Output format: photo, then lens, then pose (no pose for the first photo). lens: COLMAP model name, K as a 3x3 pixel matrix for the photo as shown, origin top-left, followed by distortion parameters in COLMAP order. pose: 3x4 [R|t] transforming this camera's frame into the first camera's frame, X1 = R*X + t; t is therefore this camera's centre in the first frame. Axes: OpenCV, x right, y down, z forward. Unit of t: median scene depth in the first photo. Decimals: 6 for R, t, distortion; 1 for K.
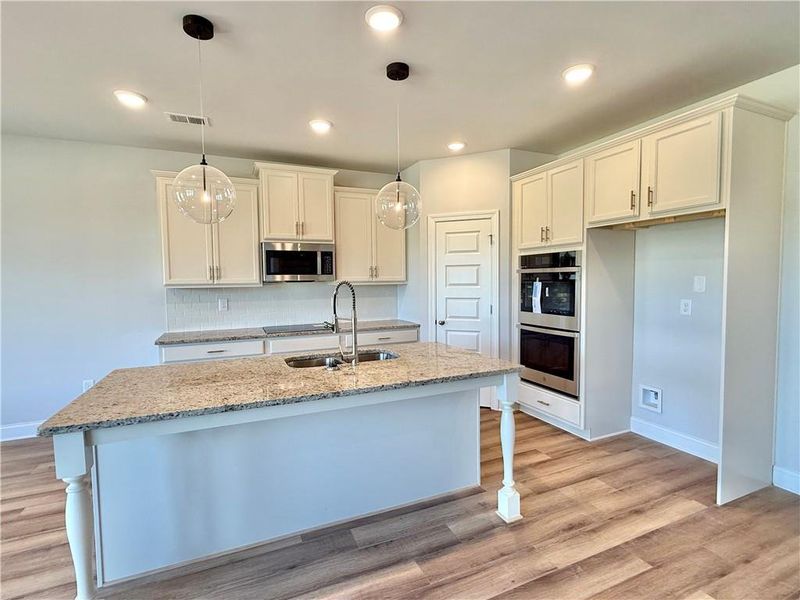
lens RADIAL K [[390.2, 0, 397.1], [0, 390.2, 301.2], [0, 0, 1]] dist [-0.001211, 0.000321]
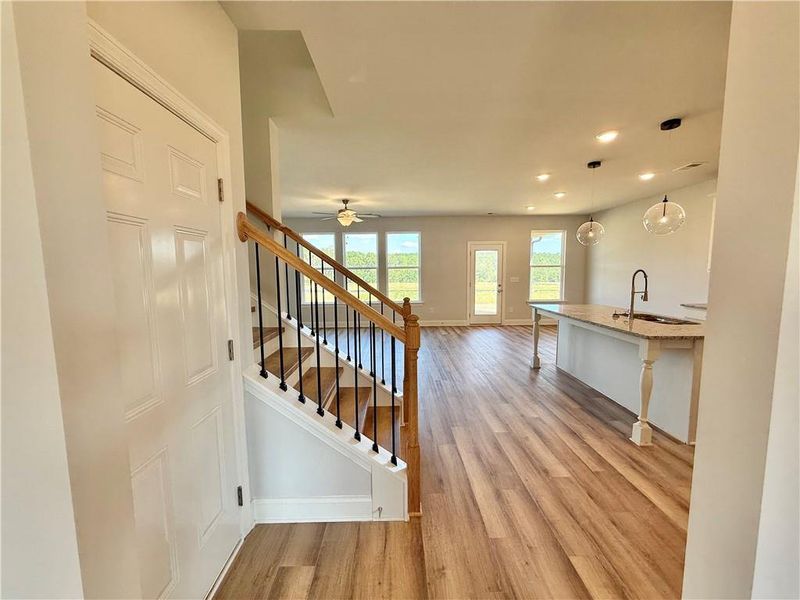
lens RADIAL K [[319.9, 0, 398.3], [0, 319.9, 300.1], [0, 0, 1]] dist [0.003206, 0.000257]
pose [[-0.389093, 0.104138, -0.915294, 0.975777], [-0.036843, 0.991036, 0.128417, -0.038335], [0.920462, 0.083688, -0.381768, 0.364694]]
